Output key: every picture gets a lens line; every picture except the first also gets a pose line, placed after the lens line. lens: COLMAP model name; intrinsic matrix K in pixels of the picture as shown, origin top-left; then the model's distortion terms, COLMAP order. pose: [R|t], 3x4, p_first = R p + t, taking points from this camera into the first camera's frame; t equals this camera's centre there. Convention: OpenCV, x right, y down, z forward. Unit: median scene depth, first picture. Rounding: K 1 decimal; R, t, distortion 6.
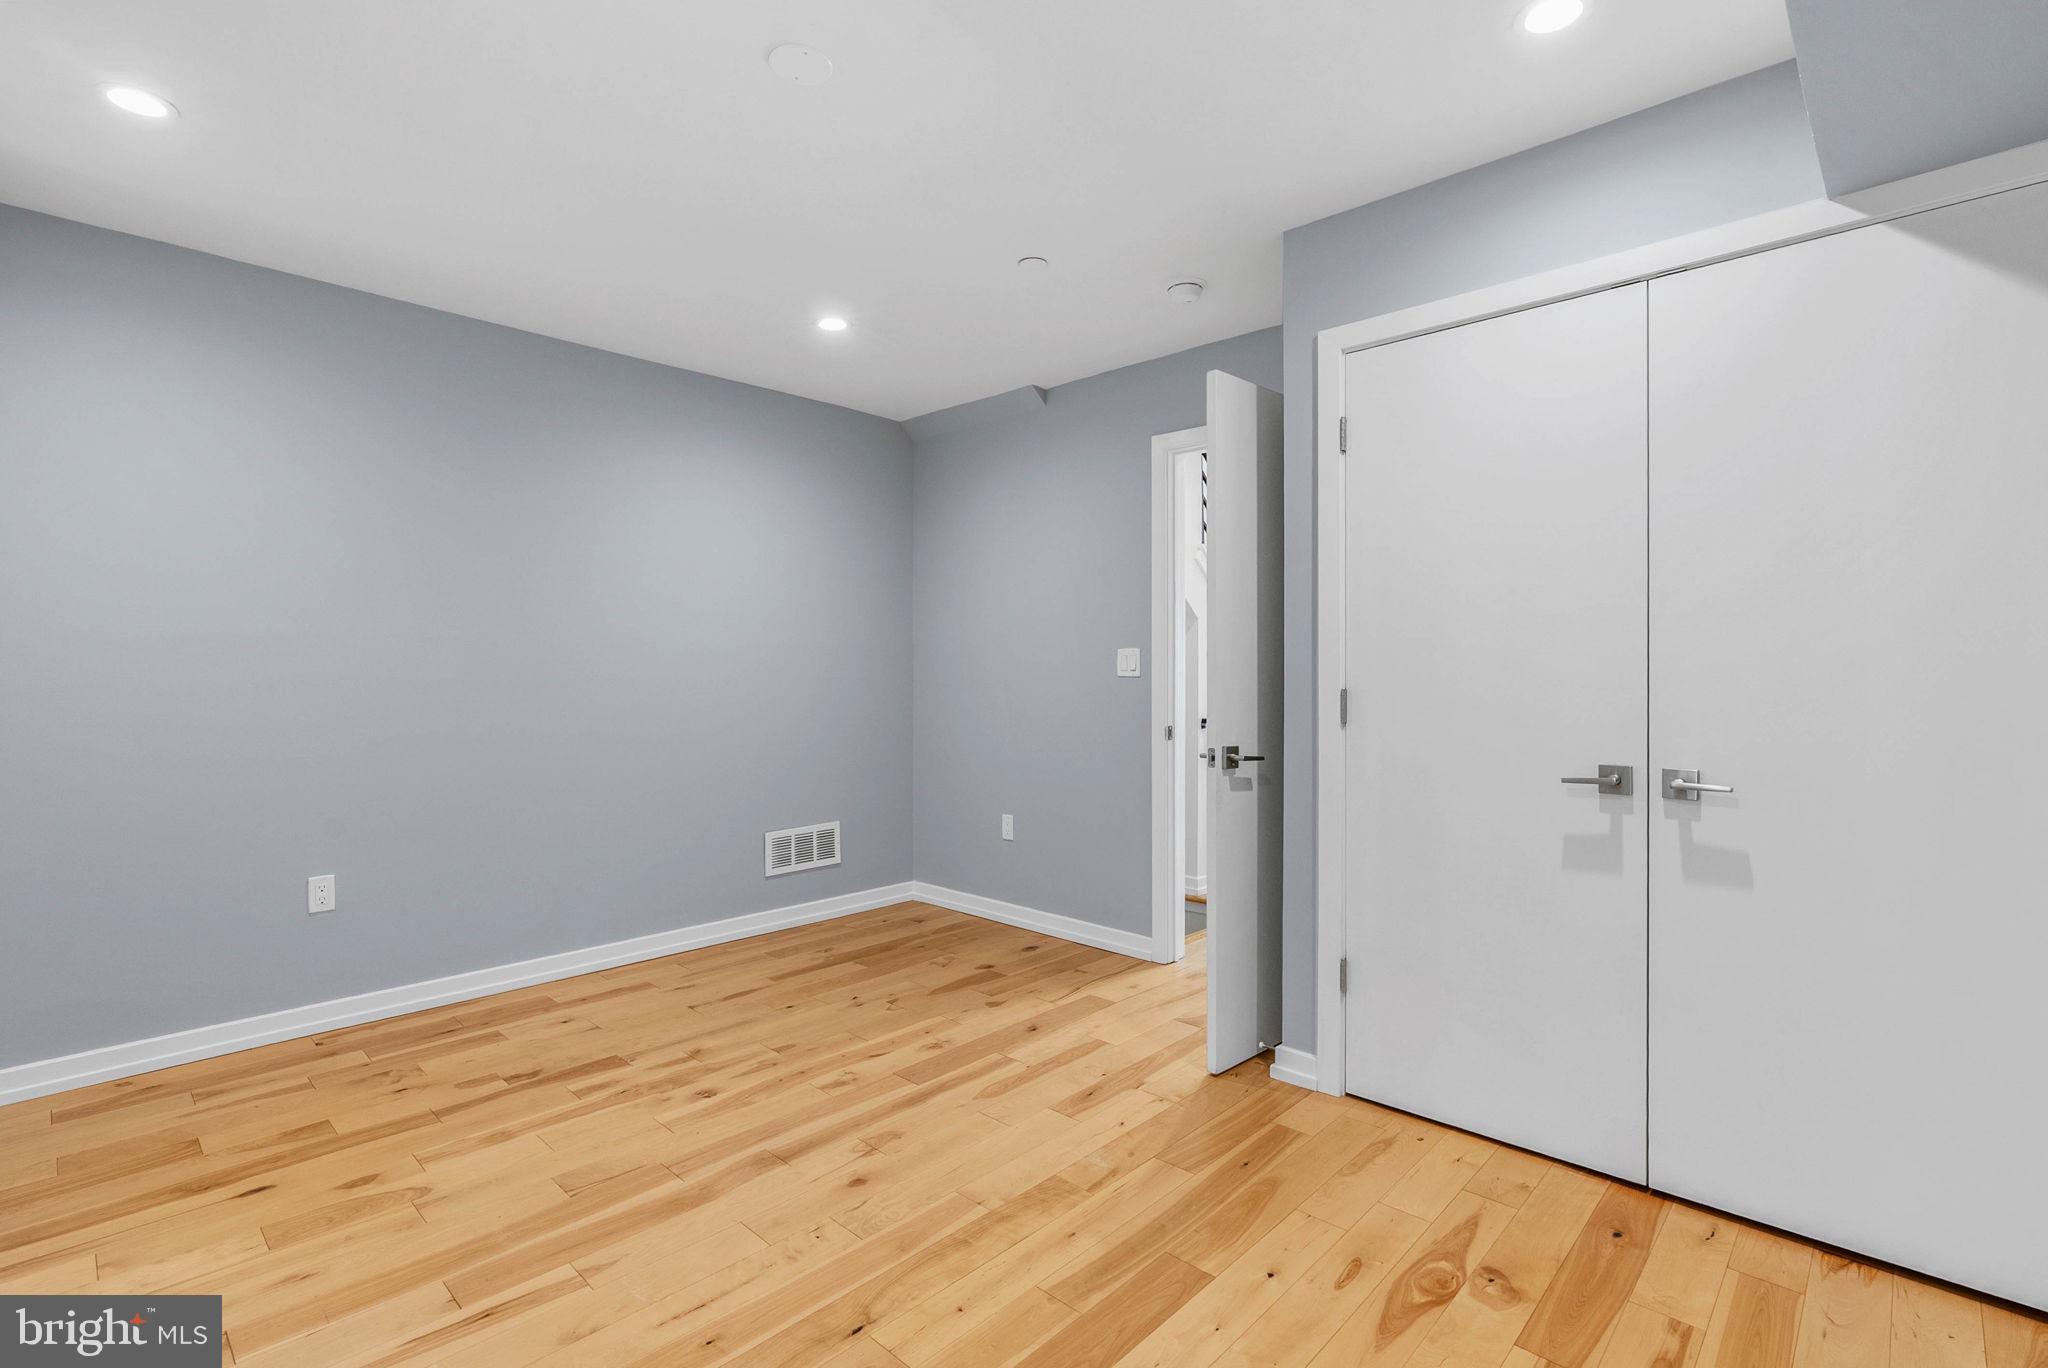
lens RADIAL K [[929.1, 0, 1028.7], [0, 929.1, 683.0], [0, 0, 1]] dist [-0.014560, 0.006348]
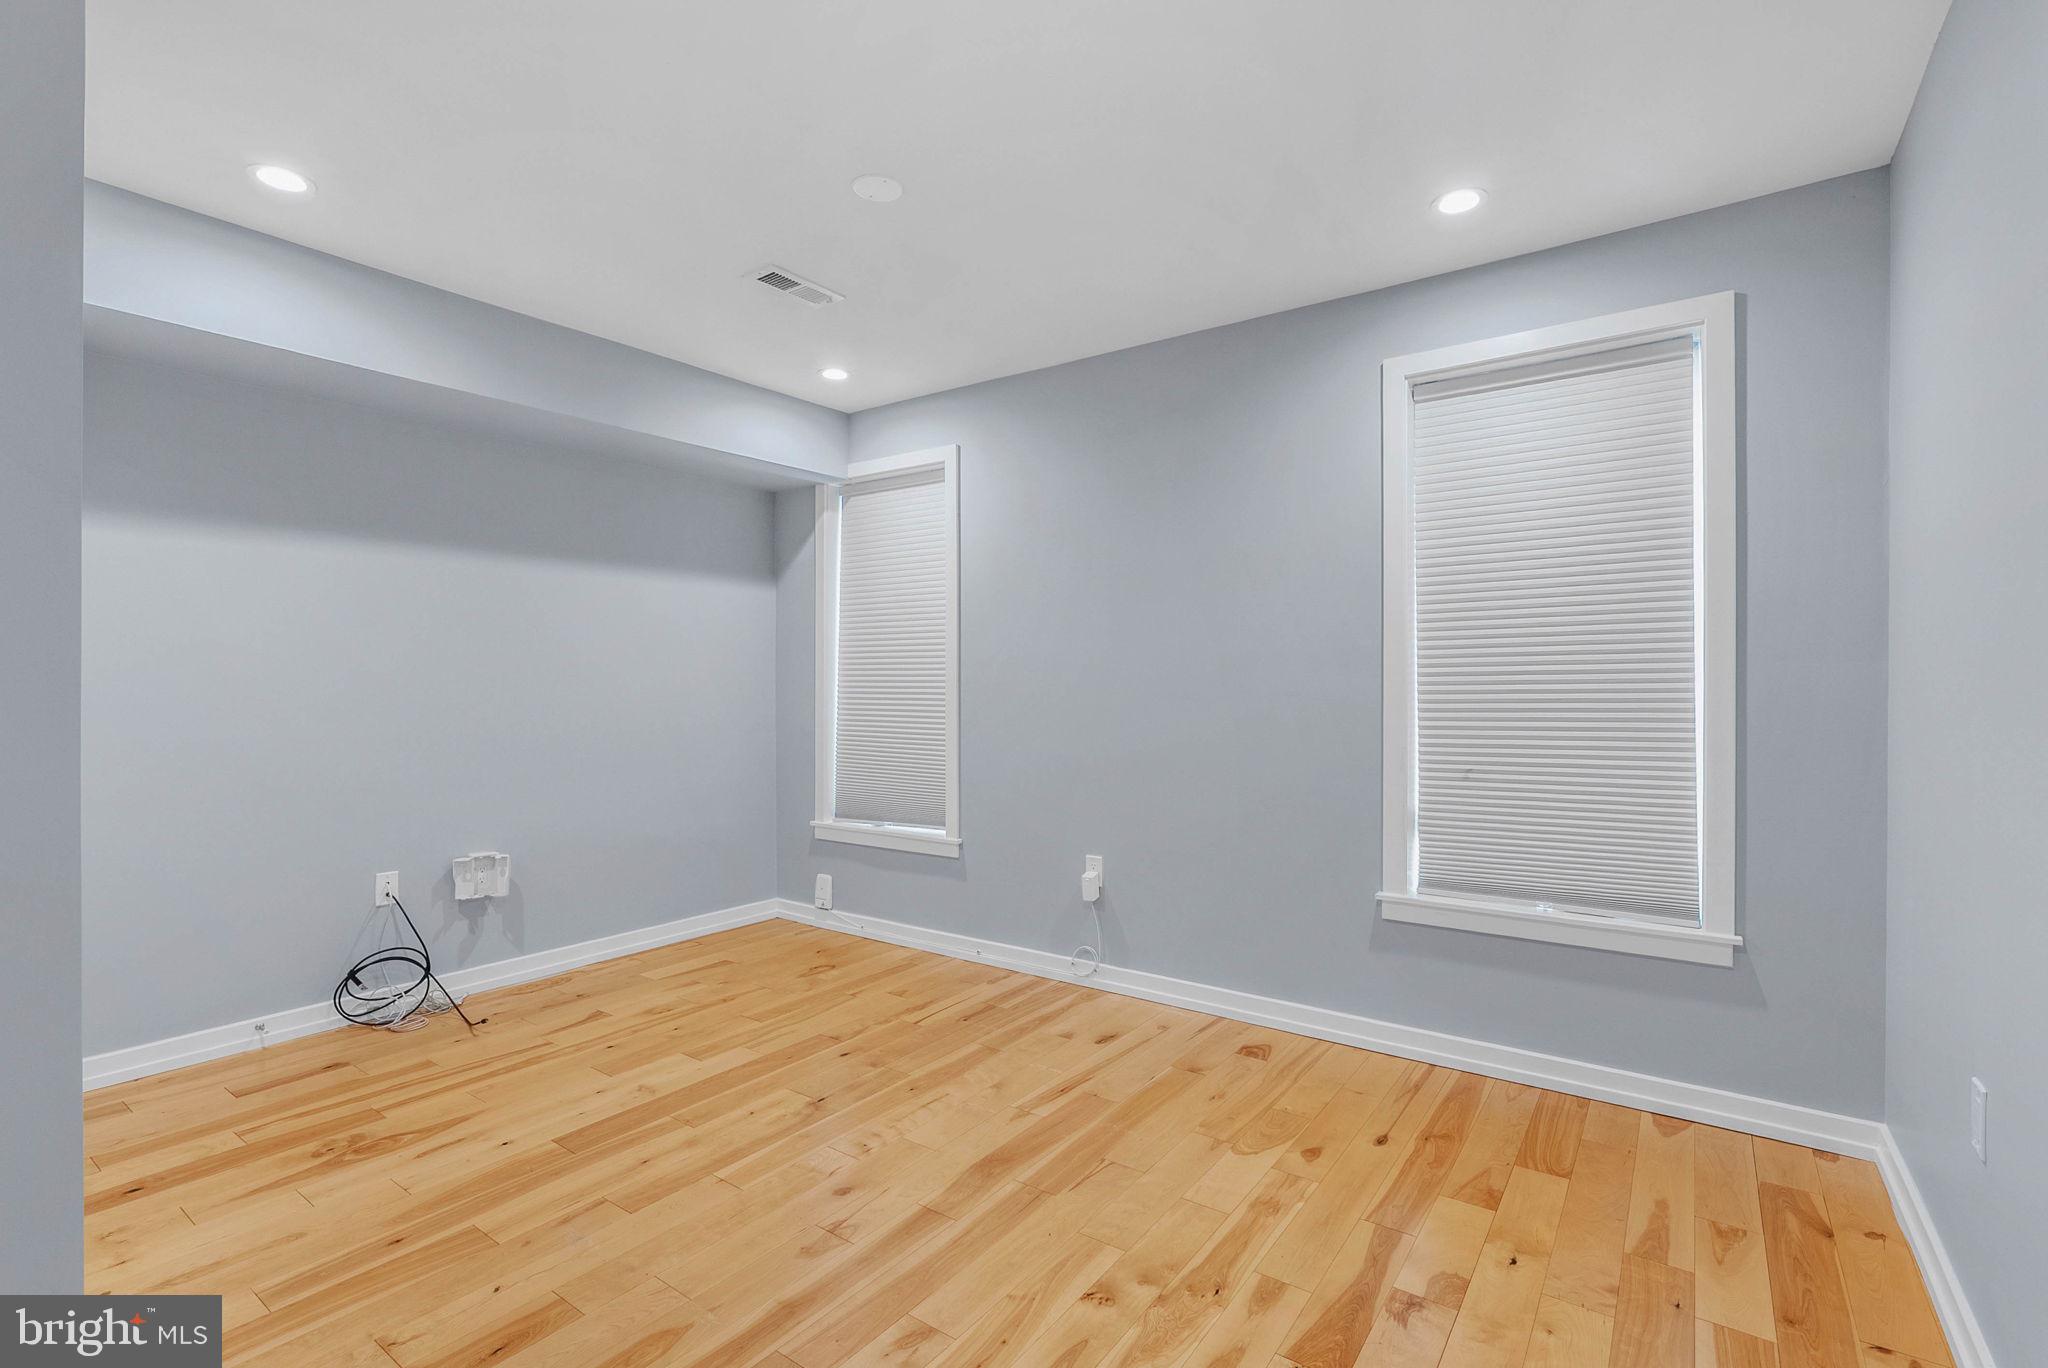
lens RADIAL K [[929.1, 0, 1028.7], [0, 929.1, 683.0], [0, 0, 1]] dist [-0.014560, 0.006348]
pose [[-0.990032, 0.002419, -0.140825, -0.237850], [0.000132, 0.999868, 0.016248, -0.028209], [0.140846, 0.016068, -0.989901, 1.950151]]
